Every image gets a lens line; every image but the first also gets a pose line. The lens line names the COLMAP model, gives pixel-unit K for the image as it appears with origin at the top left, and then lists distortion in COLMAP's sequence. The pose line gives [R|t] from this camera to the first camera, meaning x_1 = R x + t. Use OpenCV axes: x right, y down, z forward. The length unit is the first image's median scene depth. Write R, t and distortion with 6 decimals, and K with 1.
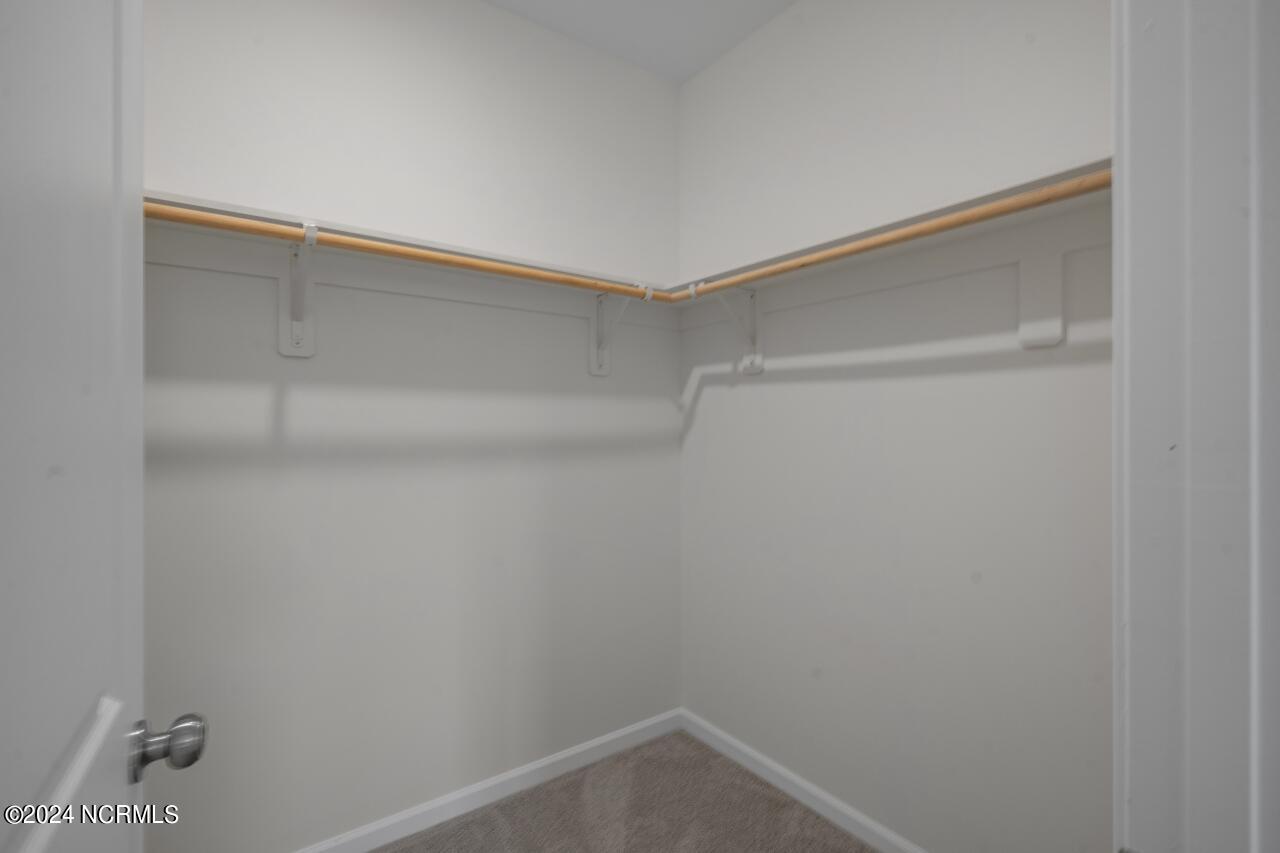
lens RADIAL K [[585.7, 0, 639.0], [0, 585.7, 423.2], [0, 0, 1]] dist [-0.001085, -0.000006]
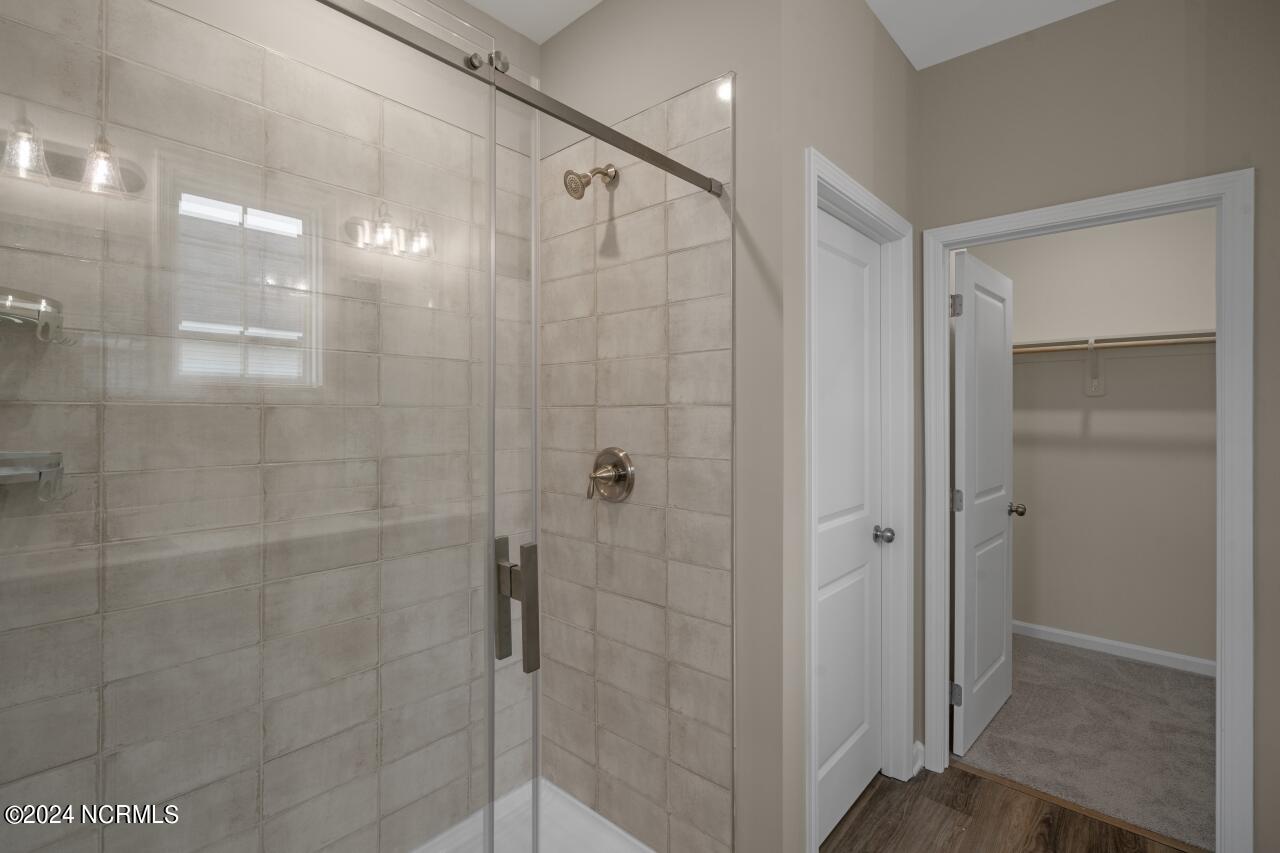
lens RADIAL K [[585.7, 0, 638.7], [0, 585.7, 423.0], [0, 0, 1]] dist [-0.001085, -0.000006]
pose [[0.214624, 0.004144, -0.976688, 2.495108], [-0.006291, 0.999976, 0.002860, -0.033142], [0.976676, 0.005530, 0.214645, -2.337714]]
